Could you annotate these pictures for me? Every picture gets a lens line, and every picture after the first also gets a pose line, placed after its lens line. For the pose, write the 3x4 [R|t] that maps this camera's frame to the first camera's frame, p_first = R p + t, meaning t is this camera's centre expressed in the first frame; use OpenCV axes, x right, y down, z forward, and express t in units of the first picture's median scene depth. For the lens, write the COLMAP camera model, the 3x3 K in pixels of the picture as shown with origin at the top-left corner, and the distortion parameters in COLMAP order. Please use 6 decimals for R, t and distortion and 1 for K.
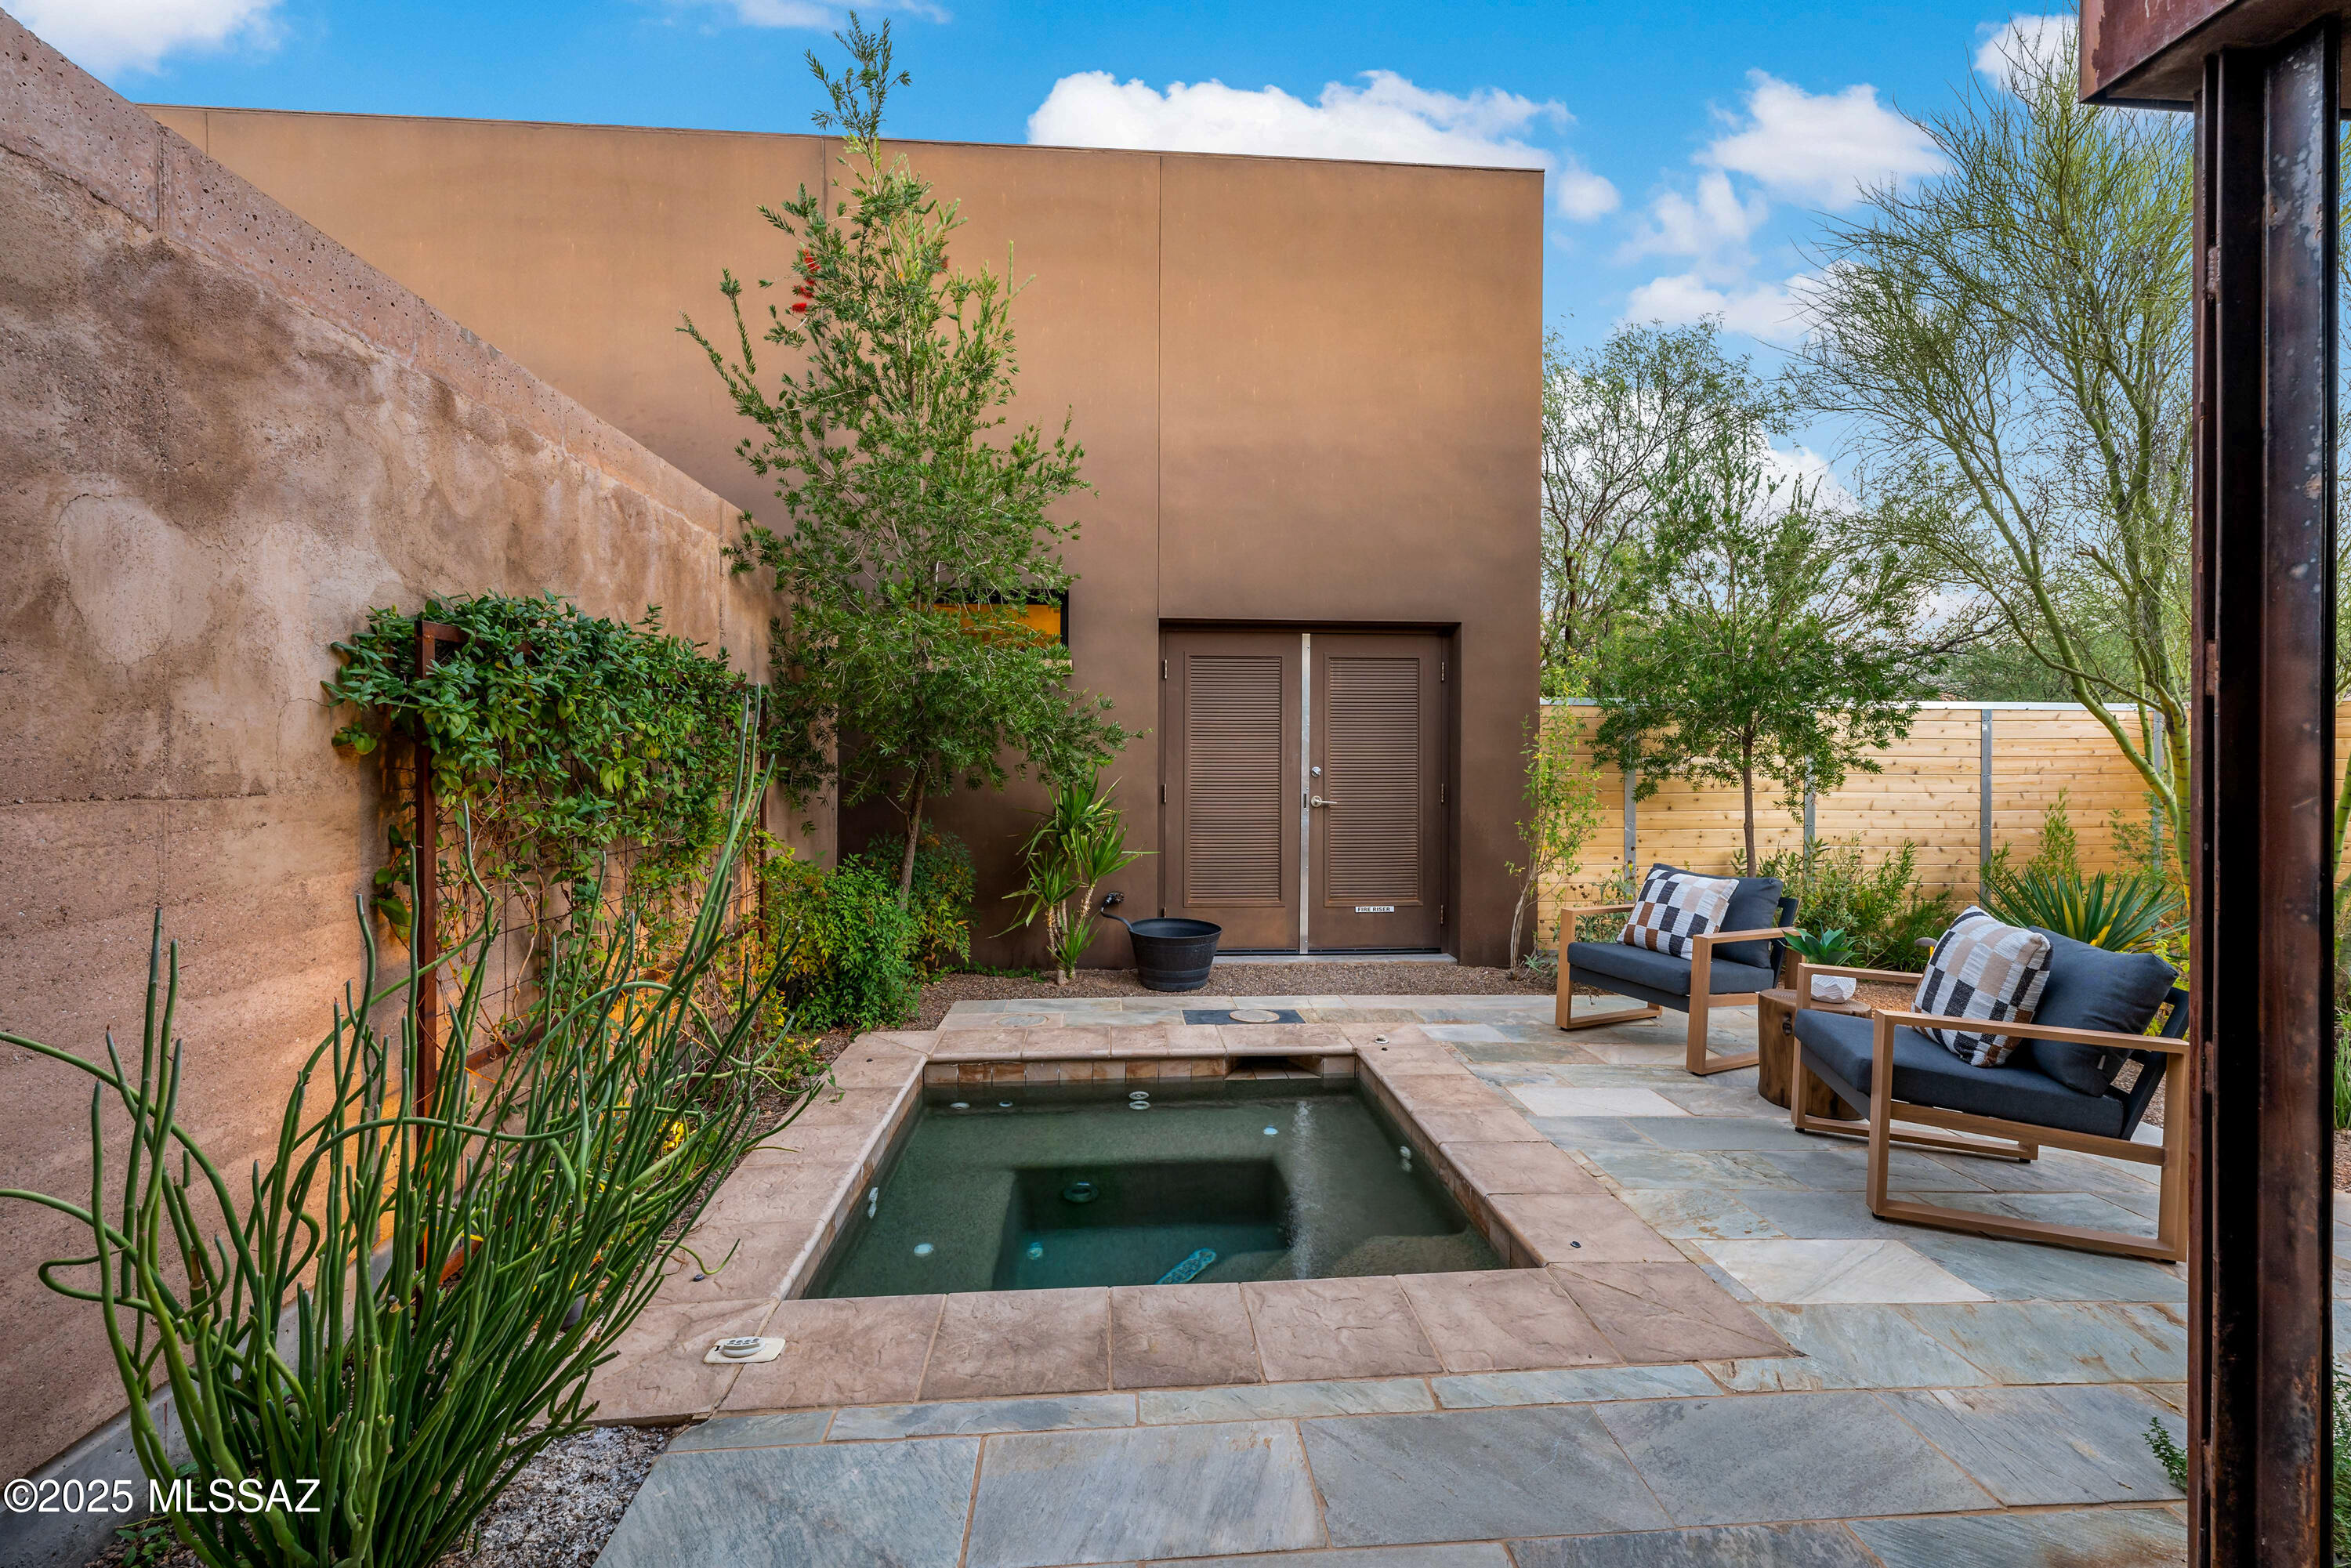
lens RADIAL K [[958.9, 0, 1171.2], [0, 958.9, 769.3], [0, 0, 1]] dist [0.001161, -0.000038]
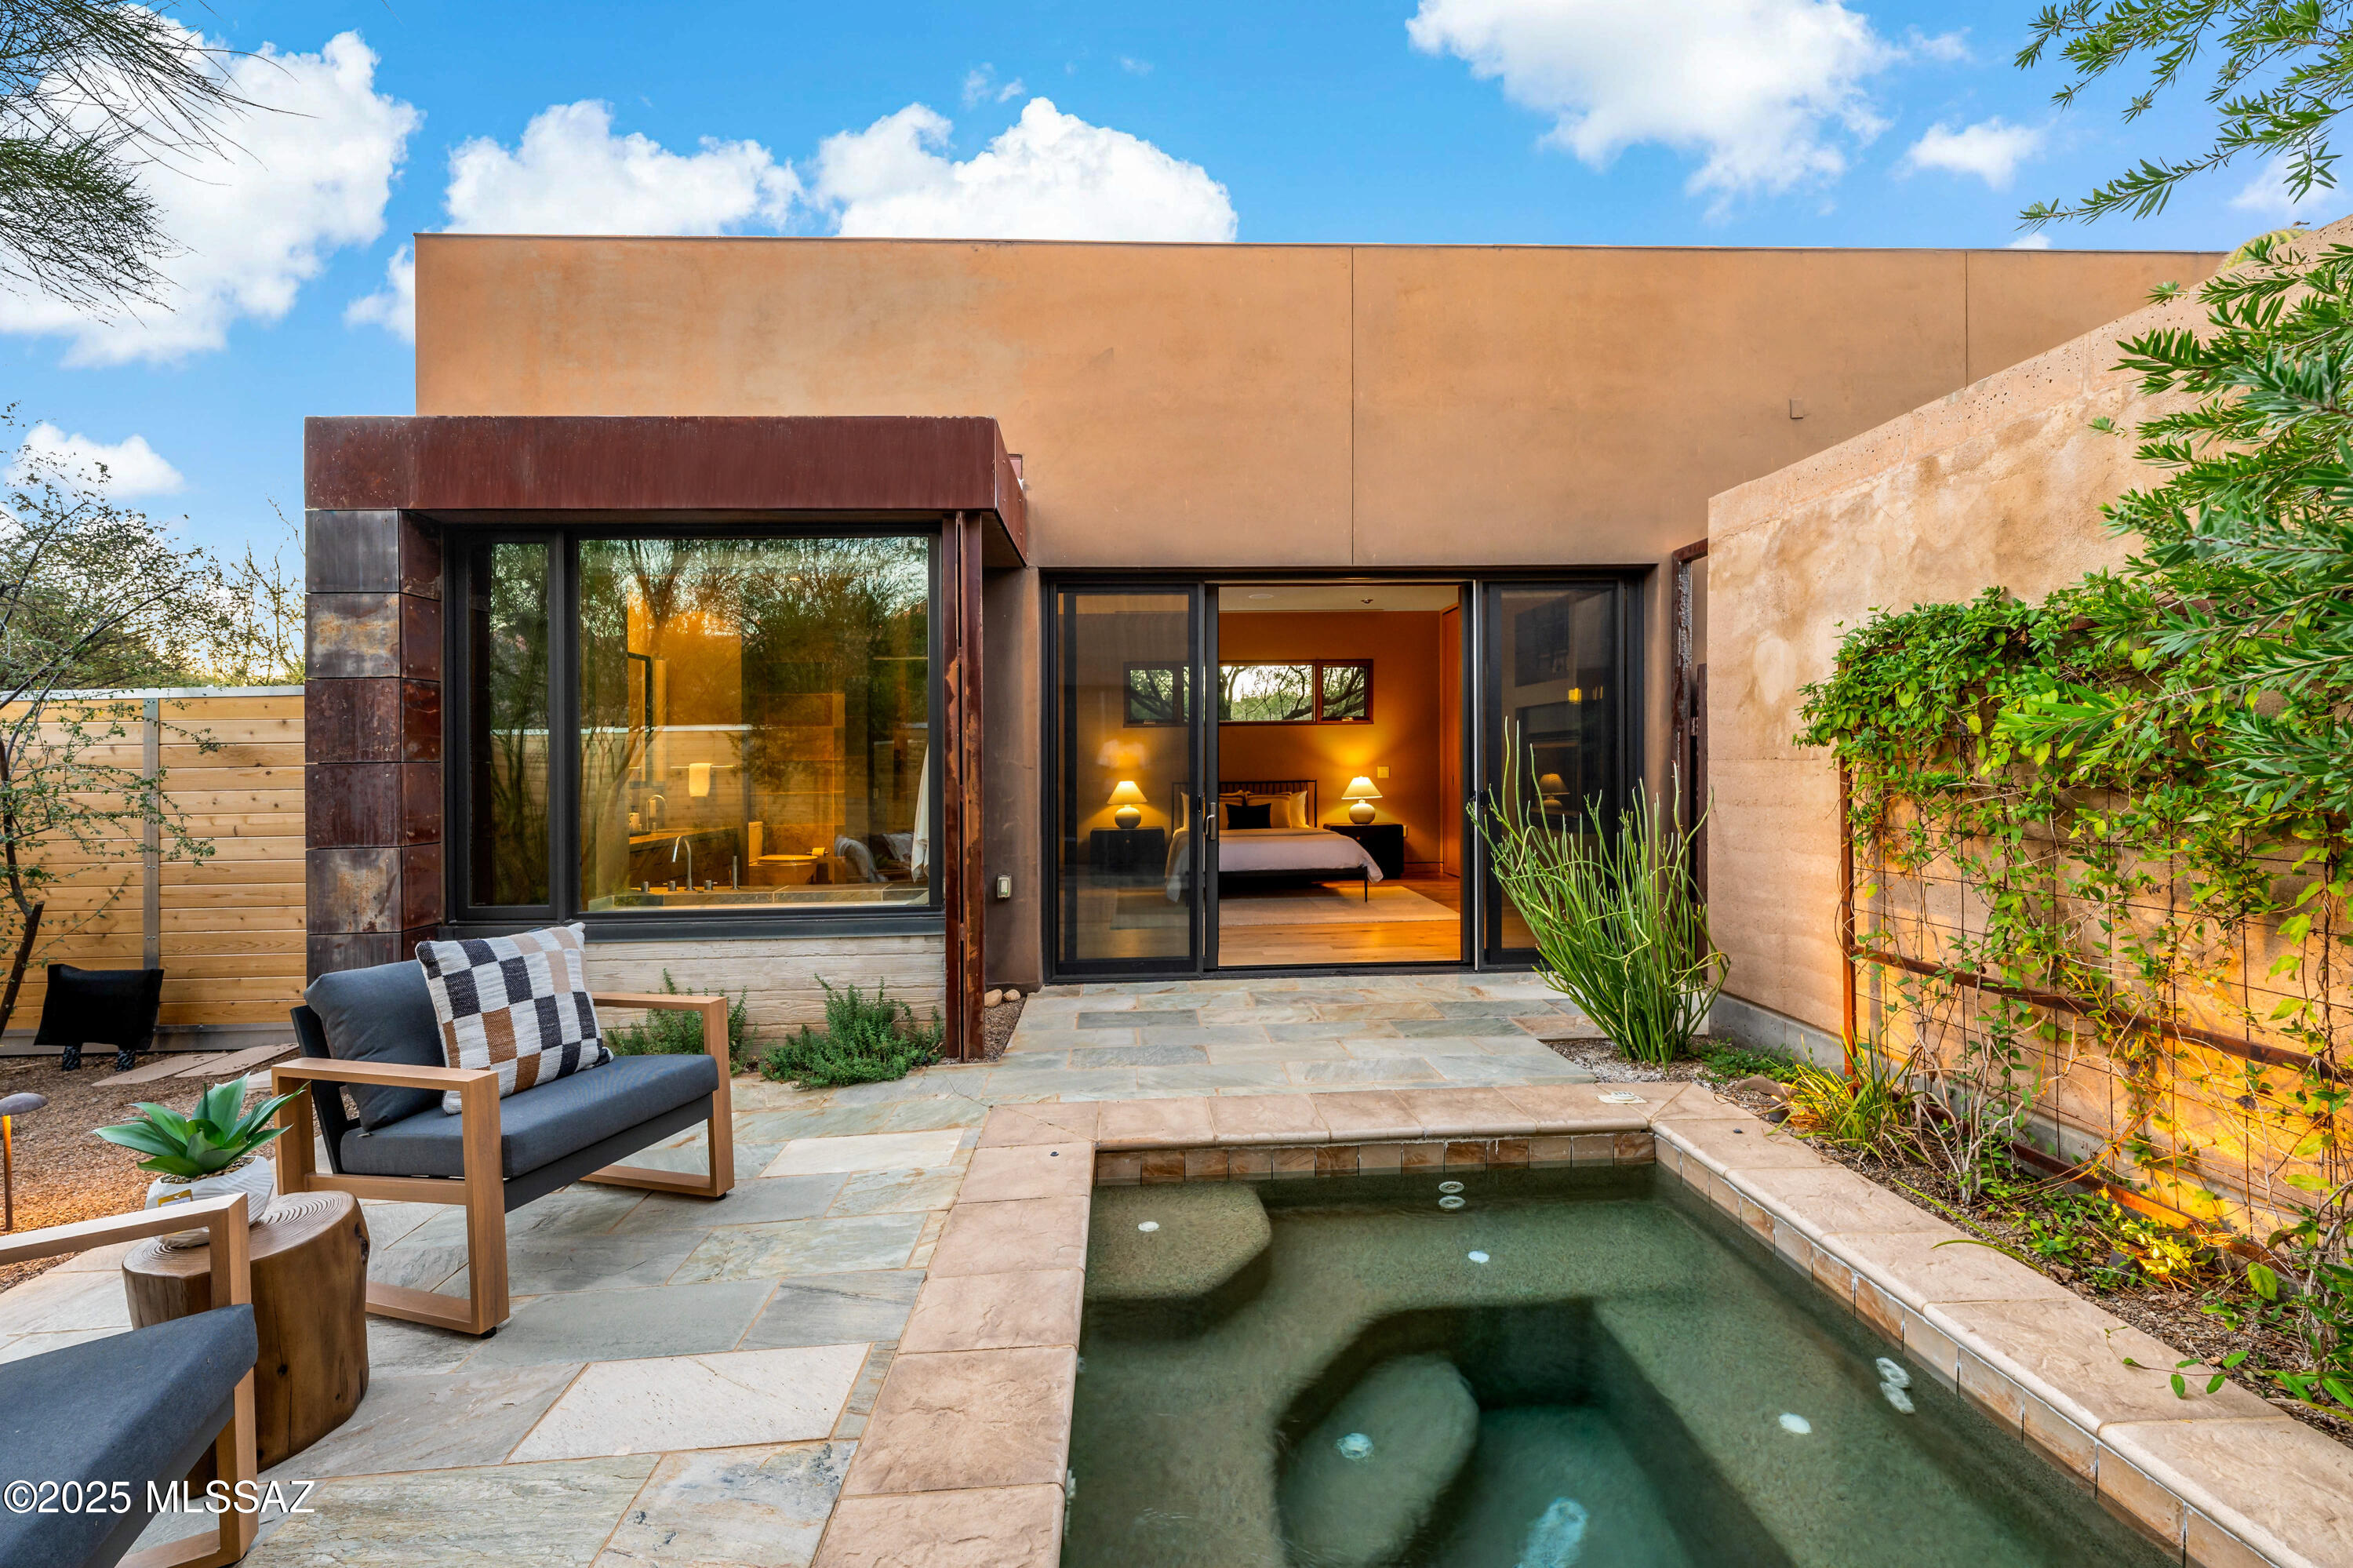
lens RADIAL K [[959.8, 0, 1172.2], [0, 959.8, 769.3], [0, 0, 1]] dist [0.001161, -0.000038]
pose [[-0.999825, 0.010883, 0.015245, 0.274029], [0.011080, 0.999855, 0.012954, 0.000864], [-0.015102, 0.013120, -0.999800, 2.378942]]
